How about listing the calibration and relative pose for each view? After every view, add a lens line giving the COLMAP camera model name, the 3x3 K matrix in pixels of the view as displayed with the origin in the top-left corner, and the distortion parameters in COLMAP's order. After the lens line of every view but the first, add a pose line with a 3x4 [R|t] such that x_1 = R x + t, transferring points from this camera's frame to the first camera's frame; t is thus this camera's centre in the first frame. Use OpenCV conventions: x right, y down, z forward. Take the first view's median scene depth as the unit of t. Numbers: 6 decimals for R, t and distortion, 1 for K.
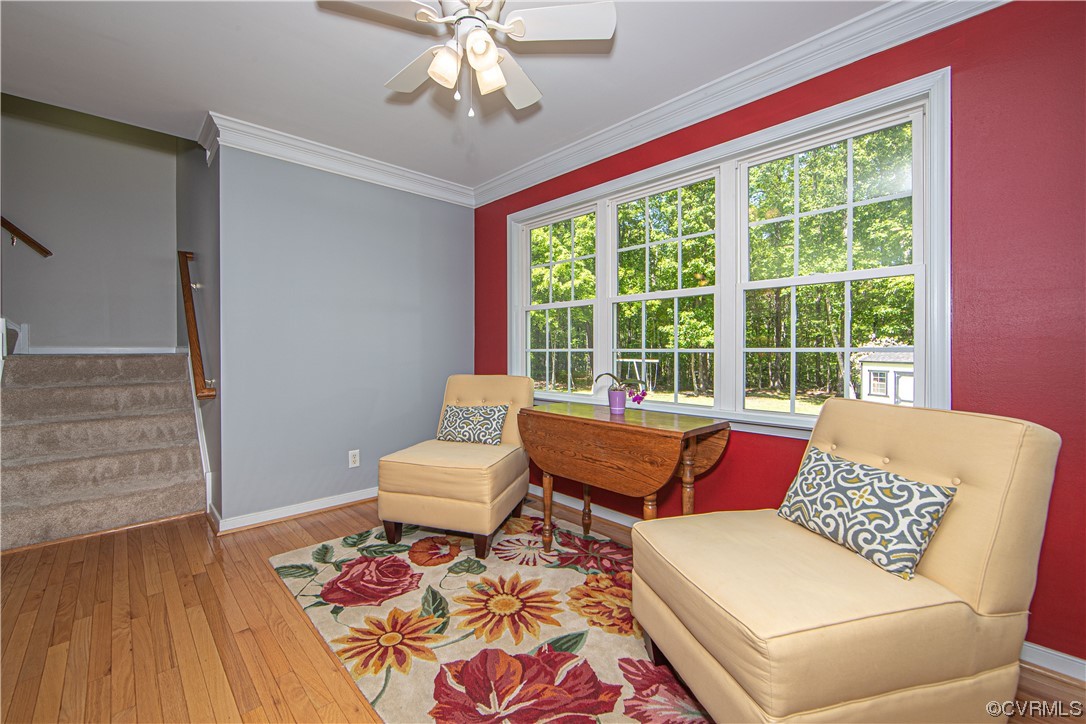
lens RADIAL K [[438.3, 0, 537.5], [0, 438.3, 352.4], [0, 0, 1]] dist [-0.001677, 0.000016]
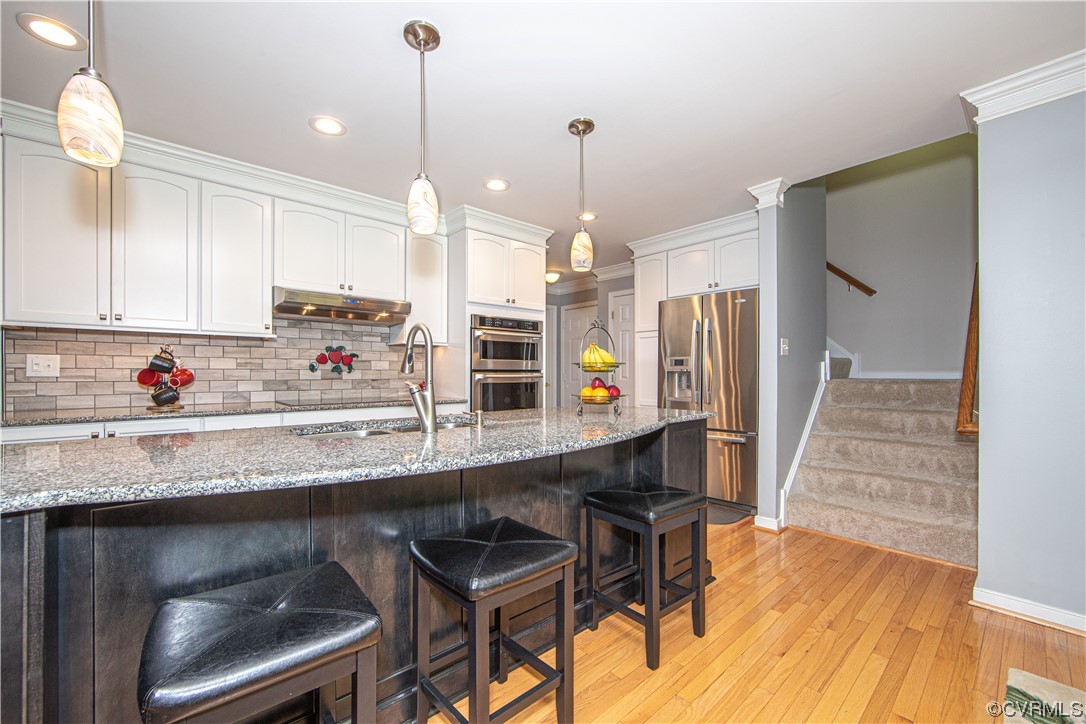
lens RADIAL K [[438.3, 0, 536.7], [0, 438.3, 373.5], [0, 0, 1]] dist [-0.001677, 0.000016]
pose [[-0.036513, 0.001534, -0.999332, 0.108110], [-0.003658, 0.999992, 0.001668, -0.010596], [0.999326, 0.003716, -0.036507, 0.196911]]
